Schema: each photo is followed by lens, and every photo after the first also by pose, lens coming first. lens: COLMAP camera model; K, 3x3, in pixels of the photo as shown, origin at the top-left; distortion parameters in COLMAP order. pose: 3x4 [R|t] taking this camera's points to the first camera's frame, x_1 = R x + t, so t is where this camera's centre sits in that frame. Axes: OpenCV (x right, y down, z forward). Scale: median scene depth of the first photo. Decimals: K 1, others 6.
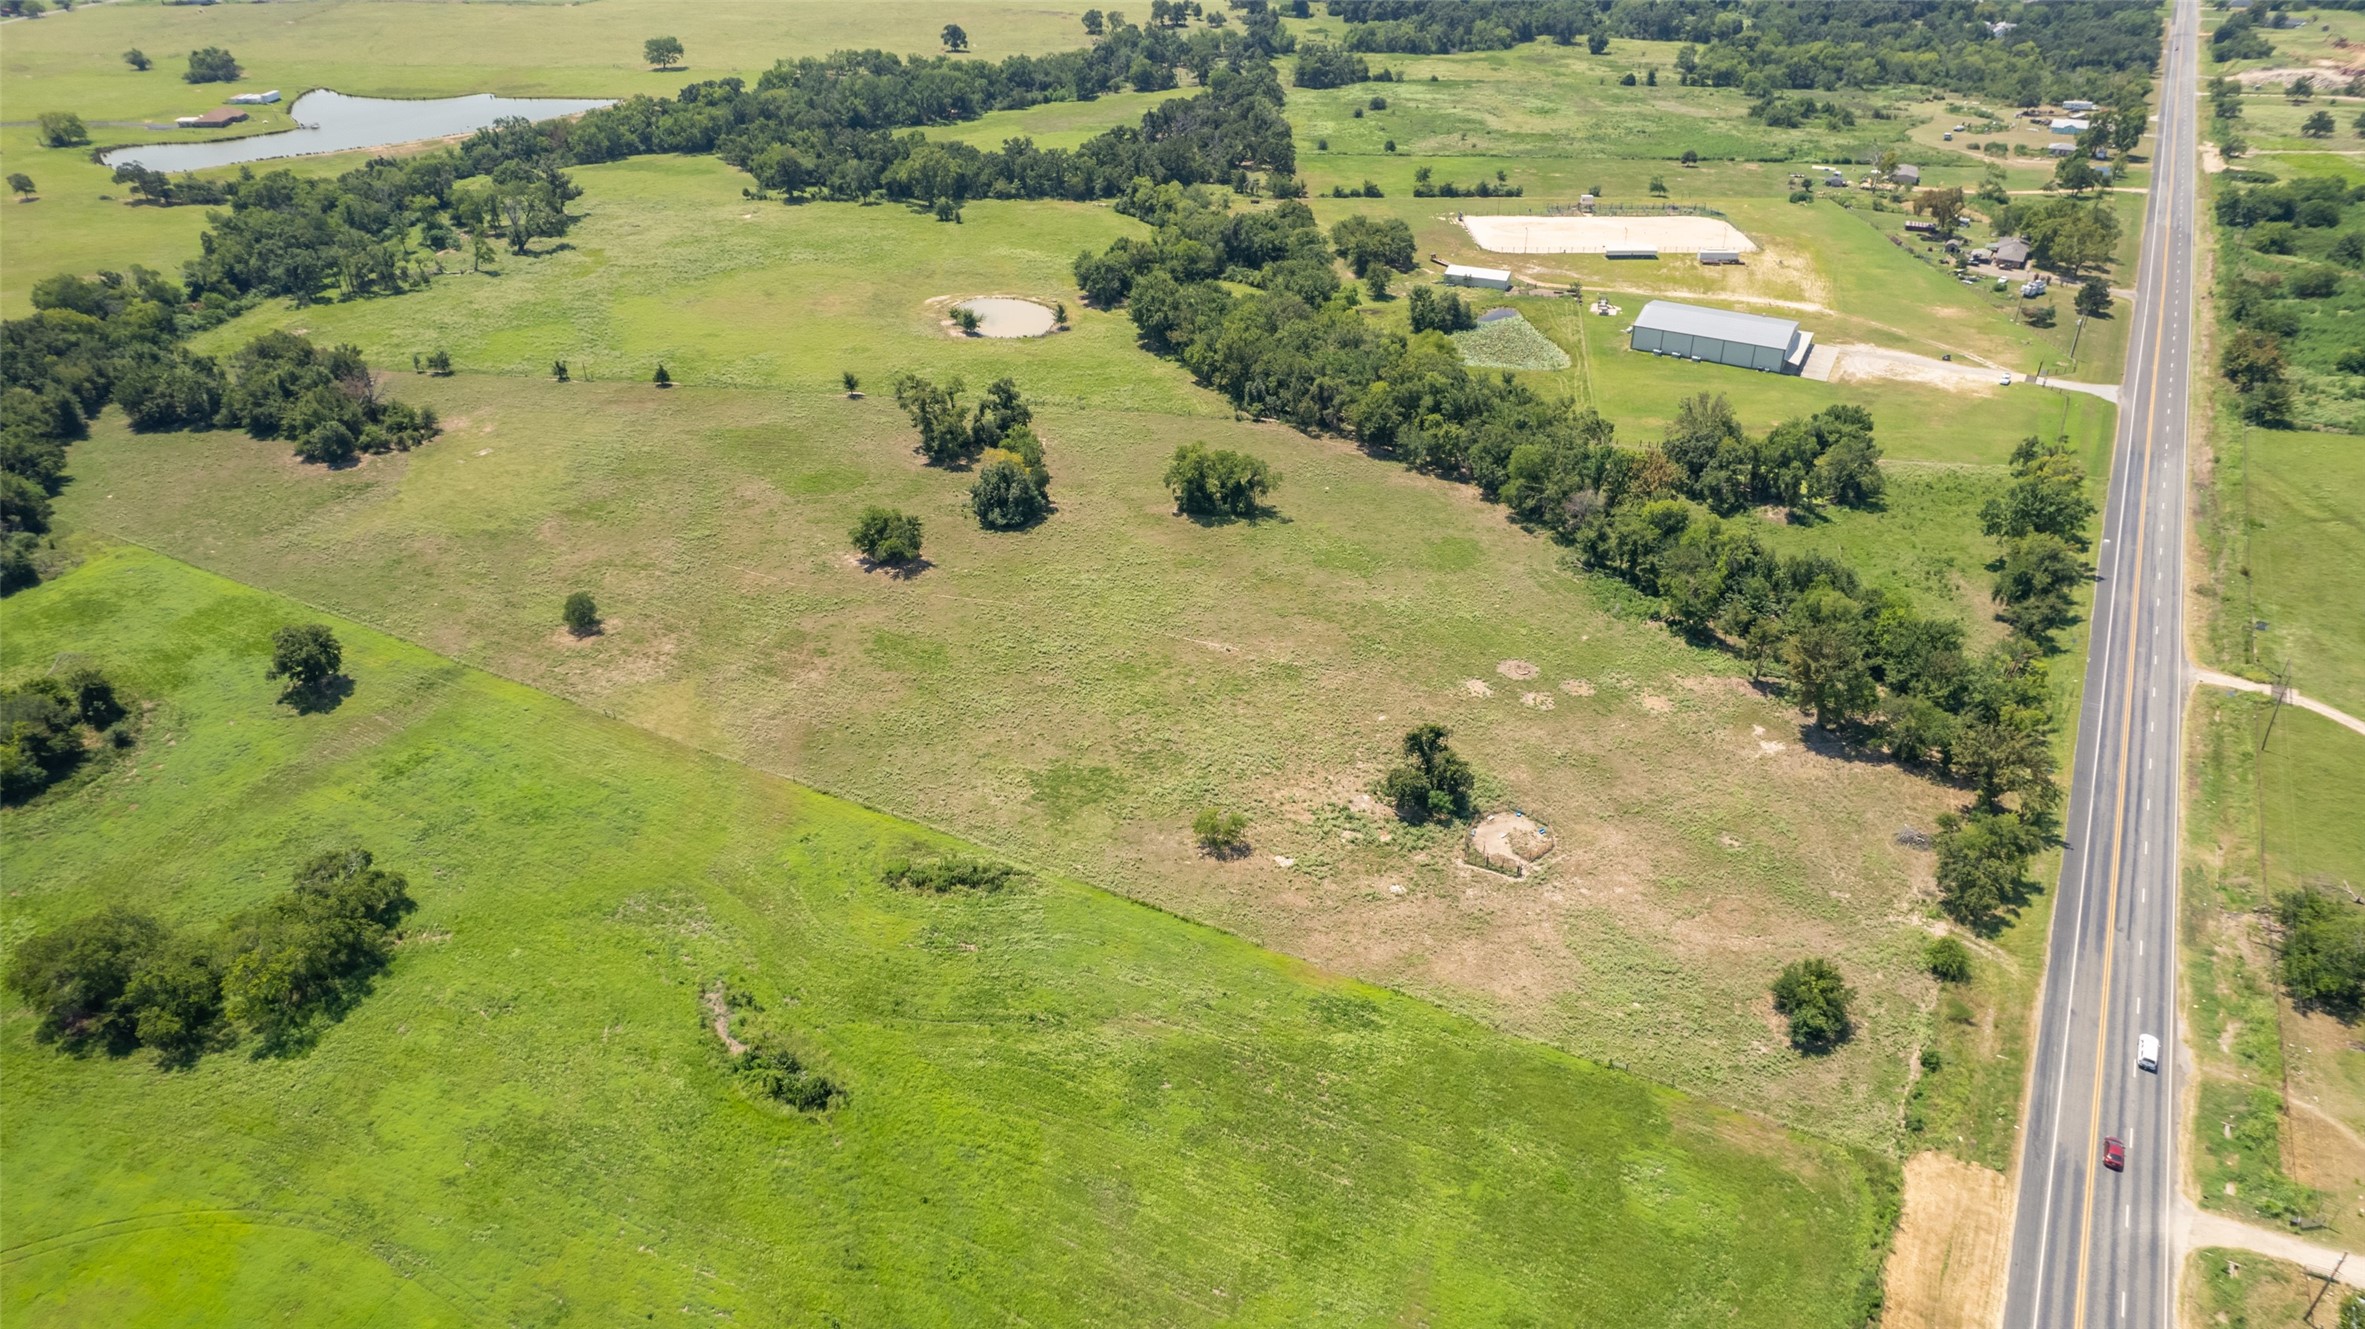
lens RADIAL K [[1515.5, 0, 1183.9], [0, 1515.5, 676.6], [0, 0, 1]] dist [-0.080110, 0.073383]
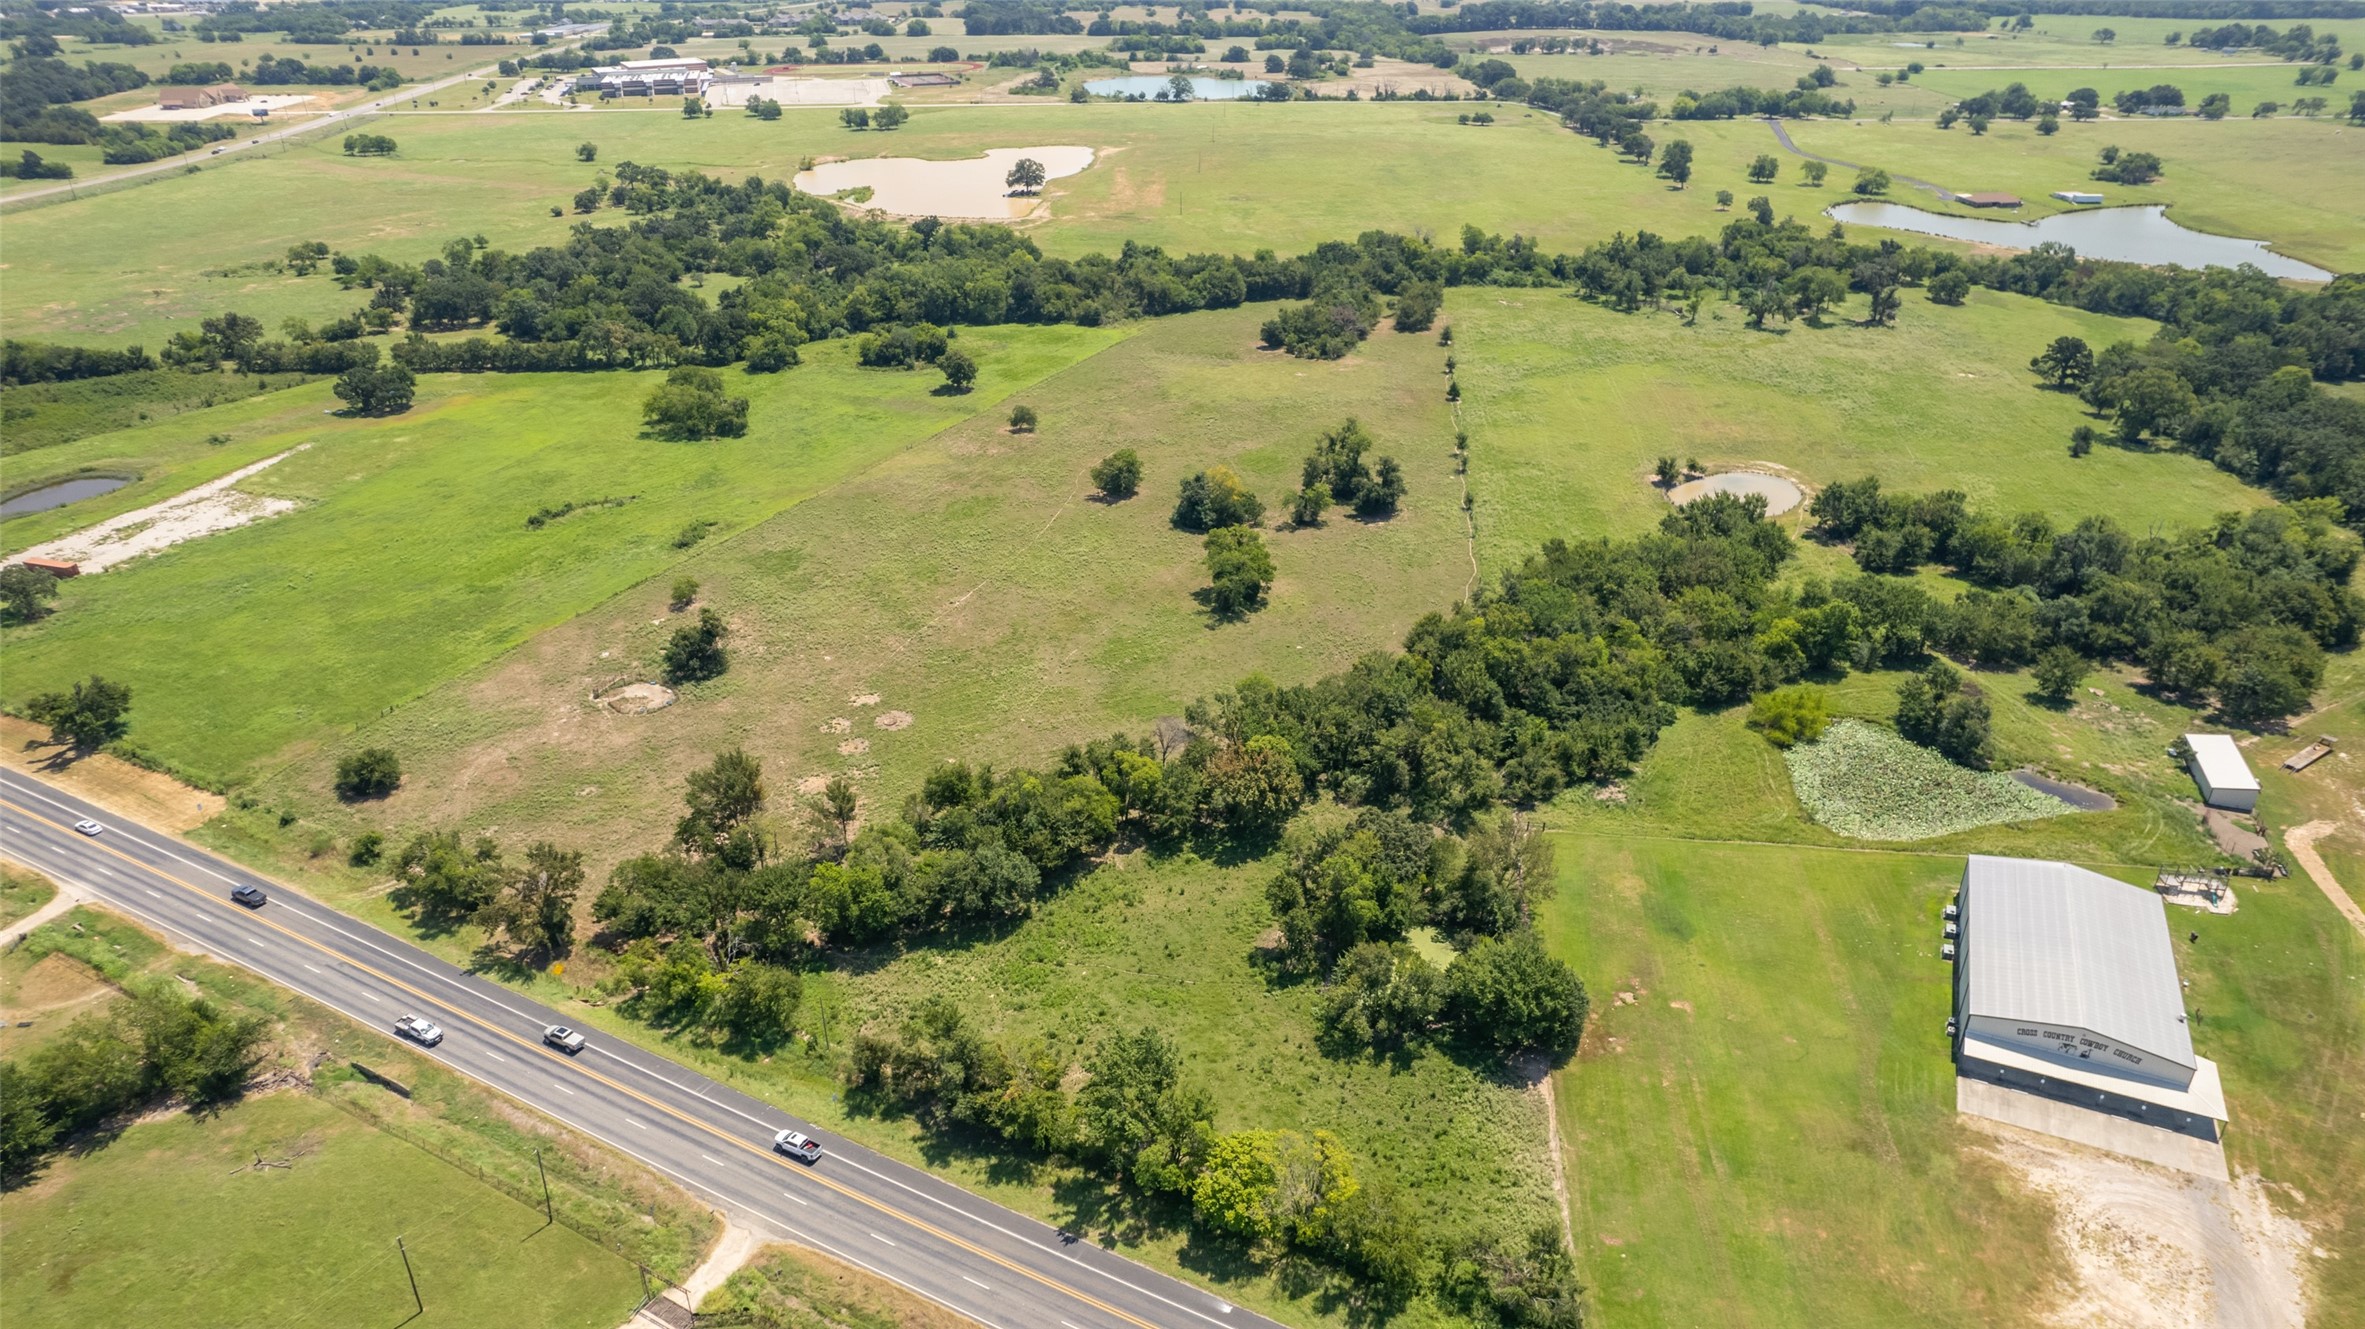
lens RADIAL K [[1515.5, 0, 1187.8], [0, 1515.5, 661.5], [0, 0, 1]] dist [-0.080110, 0.073383]
pose [[0.047603, 0.452771, -0.890355, 0.907358], [-0.514877, 0.774945, 0.366554, -0.416680], [0.855941, 0.440974, 0.270011, 0.687421]]
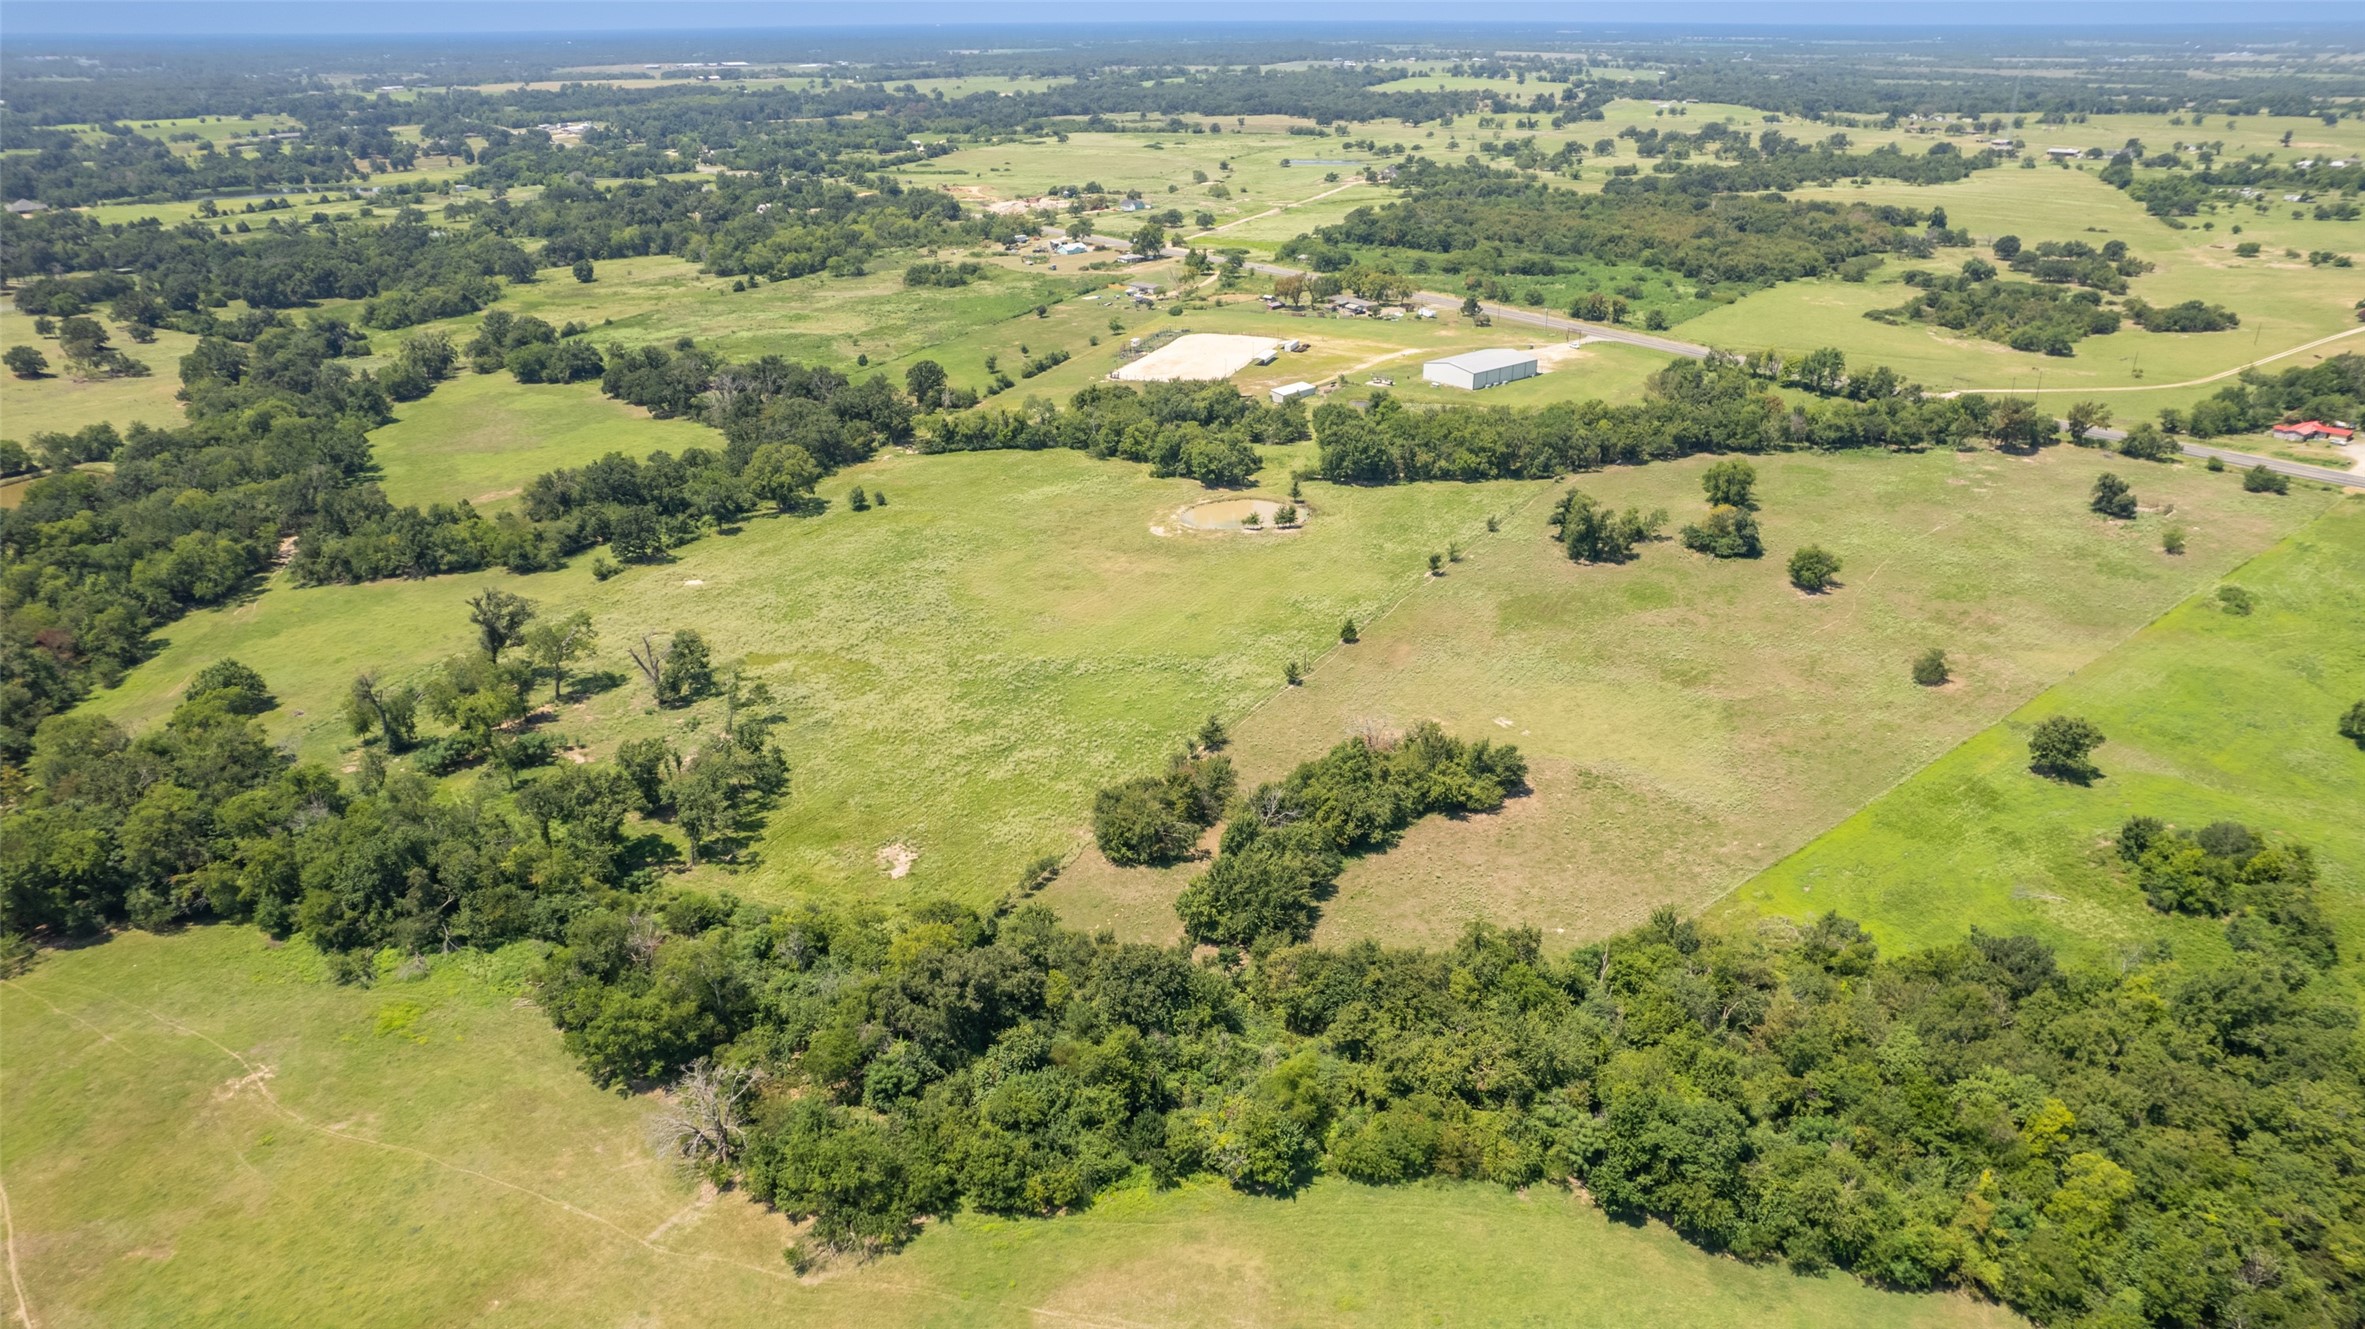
lens RADIAL K [[1515.5, 0, 1191.2], [0, 1515.5, 663.8], [0, 0, 1]] dist [-0.080110, 0.073383]
pose [[0.370919, -0.376076, 0.849109, -1.362473], [0.486541, 0.857498, 0.167255, -0.445478], [-0.791010, 0.351089, 0.501039, 0.711133]]
